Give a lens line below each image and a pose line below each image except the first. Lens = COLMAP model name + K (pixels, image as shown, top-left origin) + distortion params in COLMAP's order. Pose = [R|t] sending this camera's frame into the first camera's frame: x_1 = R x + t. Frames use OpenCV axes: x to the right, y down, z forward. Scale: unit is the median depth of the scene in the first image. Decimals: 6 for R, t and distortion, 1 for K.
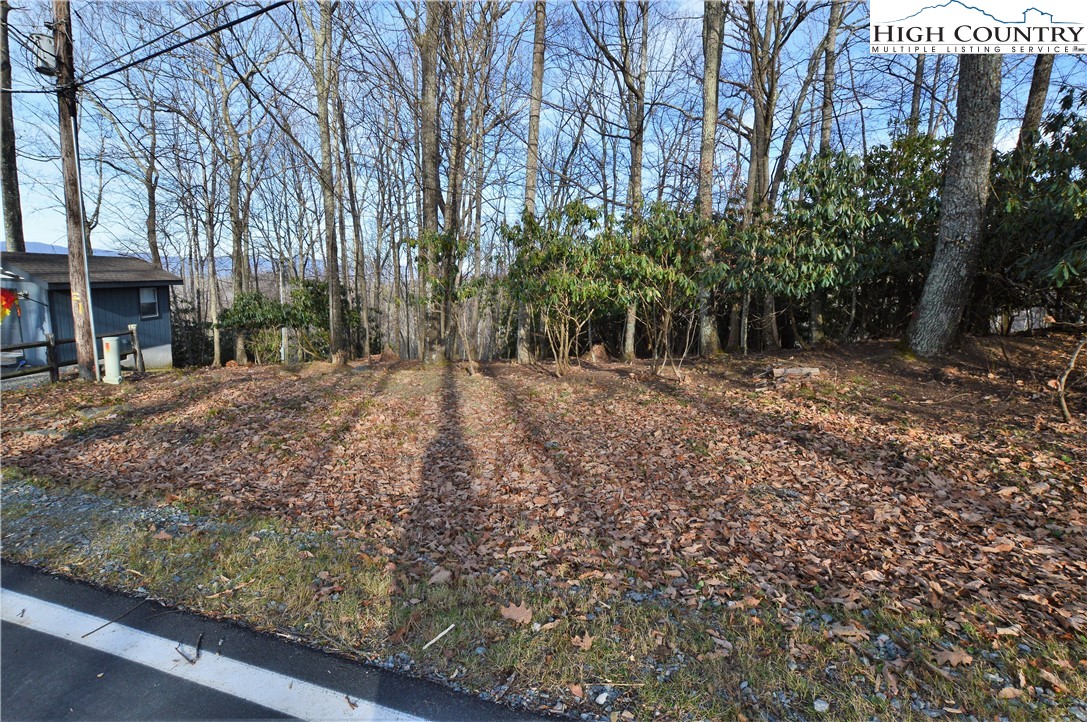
lens RADIAL K [[487.6, 0, 543.5], [0, 487.6, 361.0], [0, 0, 1]] dist [-0.023577, 0.001116]
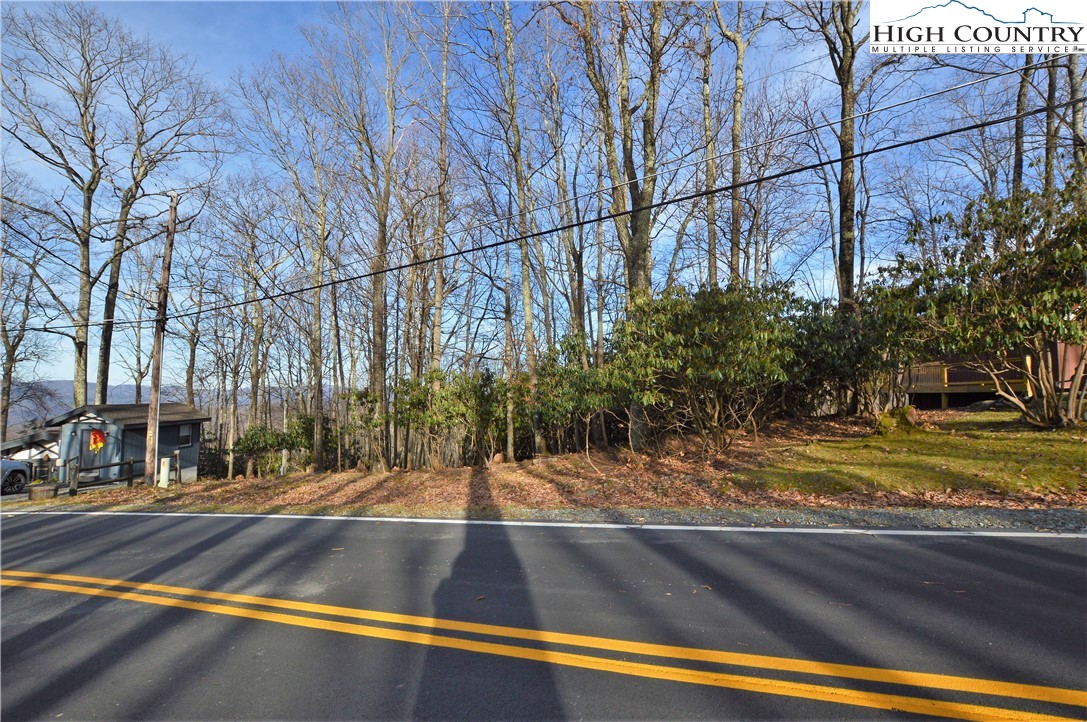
lens RADIAL K [[487.6, 0, 543.5], [0, 487.6, 361.0], [0, 0, 1]] dist [-0.023577, 0.001116]
pose [[0.998511, -0.048289, -0.025362, 0.307229], [0.040980, 0.971032, -0.235410, 0.047587], [0.035995, 0.234020, 0.971565, -0.436097]]
